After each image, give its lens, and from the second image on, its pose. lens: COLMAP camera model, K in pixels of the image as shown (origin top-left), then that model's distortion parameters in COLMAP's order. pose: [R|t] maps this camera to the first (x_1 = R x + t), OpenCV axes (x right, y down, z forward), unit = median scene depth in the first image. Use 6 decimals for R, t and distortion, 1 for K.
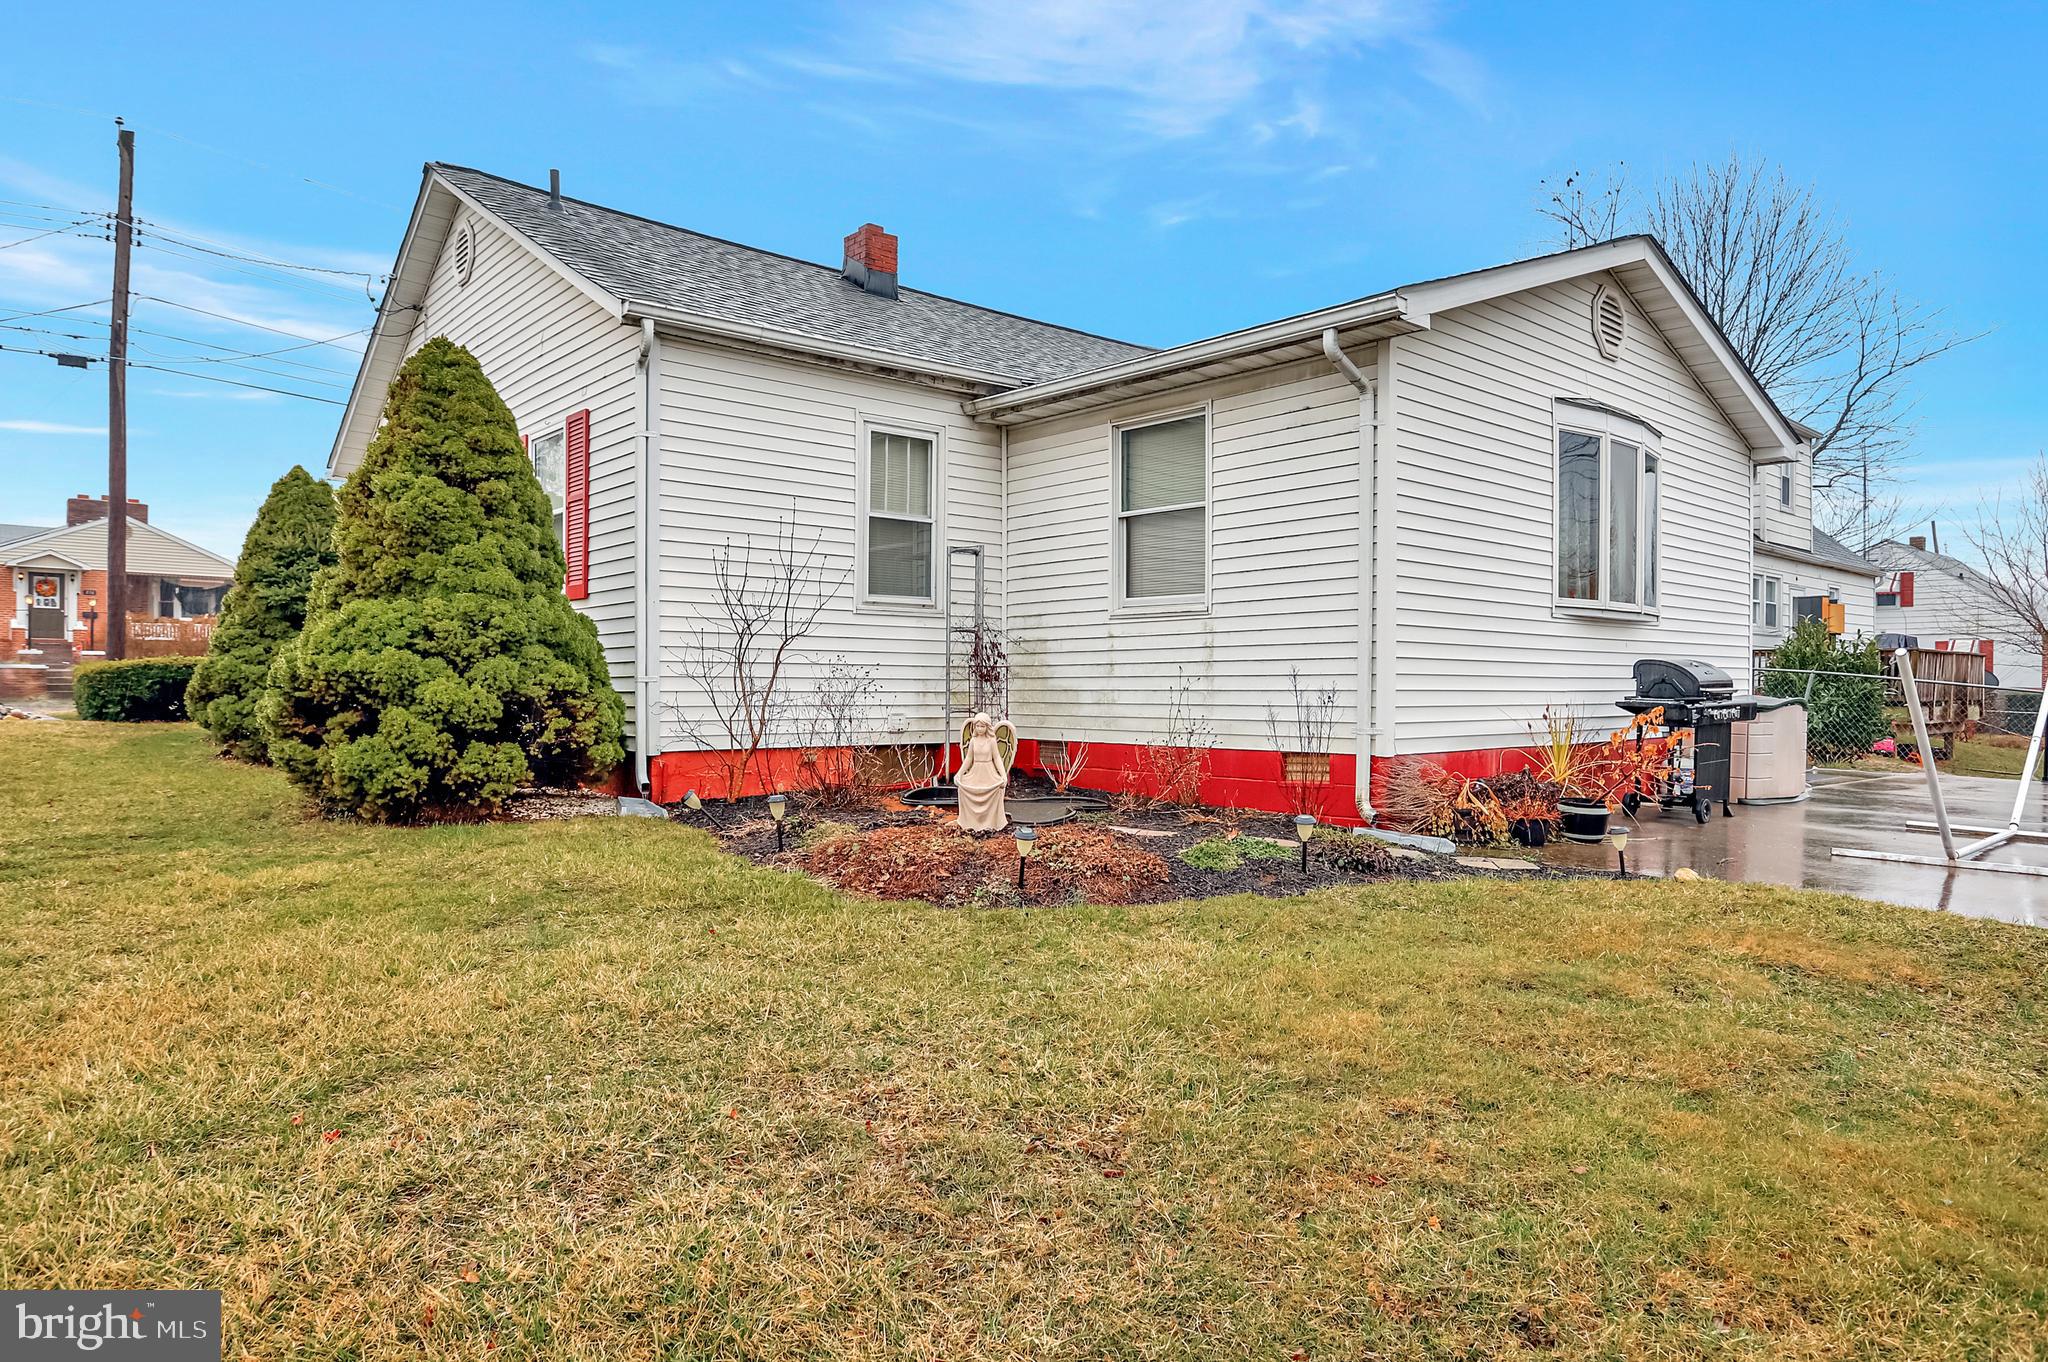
lens RADIAL K [[1215.2, 0, 1024.0], [0, 1215.2, 681.0], [0, 0, 1]] dist [-0.000451, 0.000104]
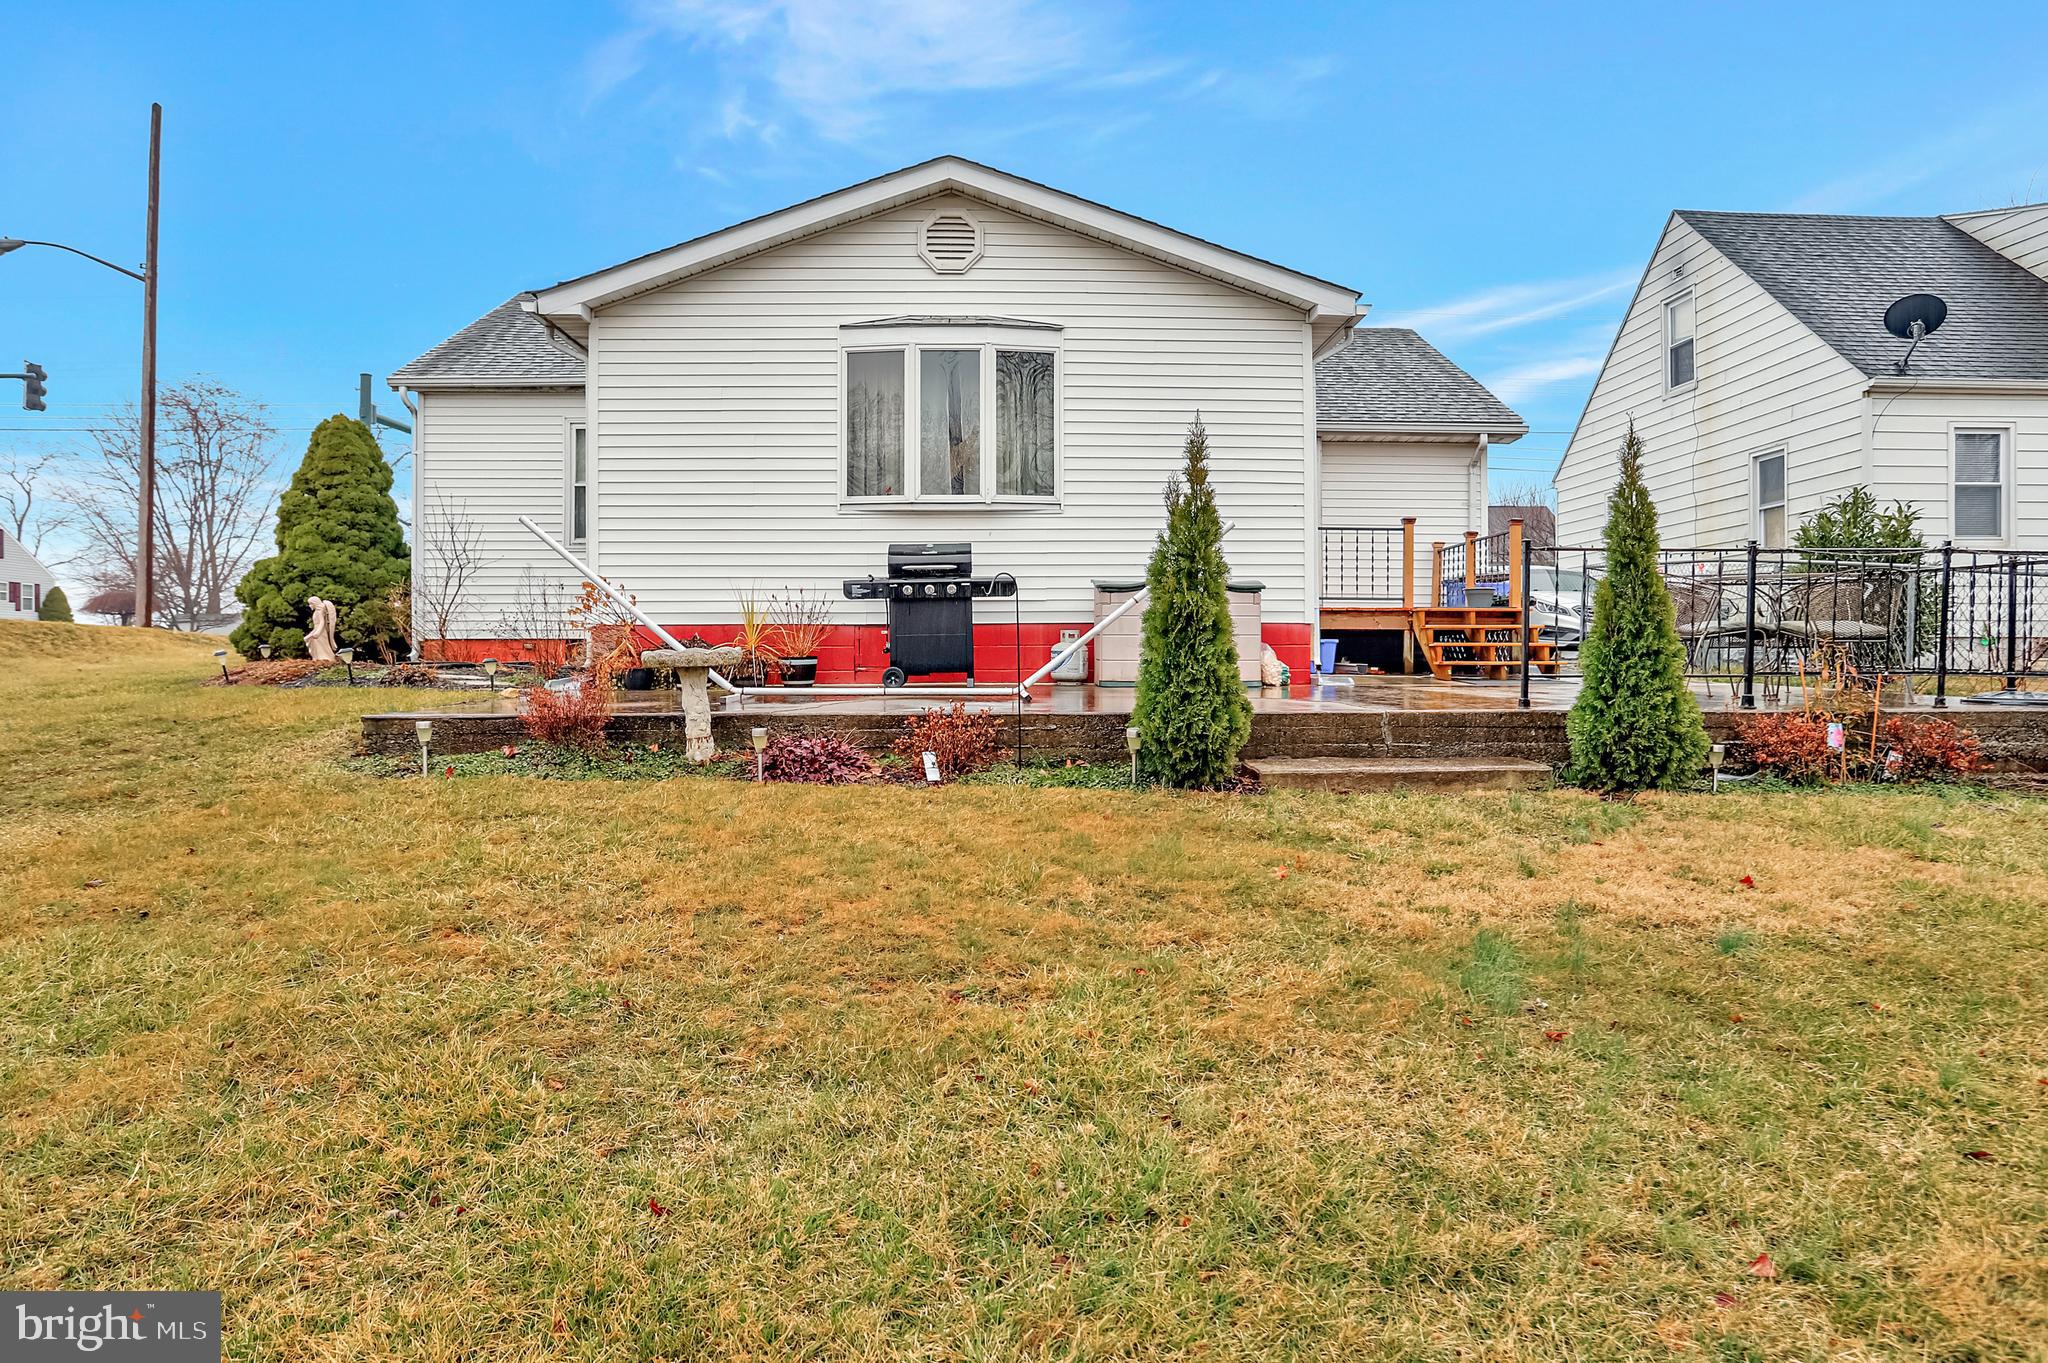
lens RADIAL K [[1215.2, 0, 1024.0], [0, 1215.2, 681.5], [0, 0, 1]] dist [-0.000451, 0.000104]
pose [[0.776955, -0.000287, -0.629556, 1.300067], [0.003401, 0.999987, 0.003742, 0.103394], [0.629547, -0.005048, 0.776946, 0.208883]]
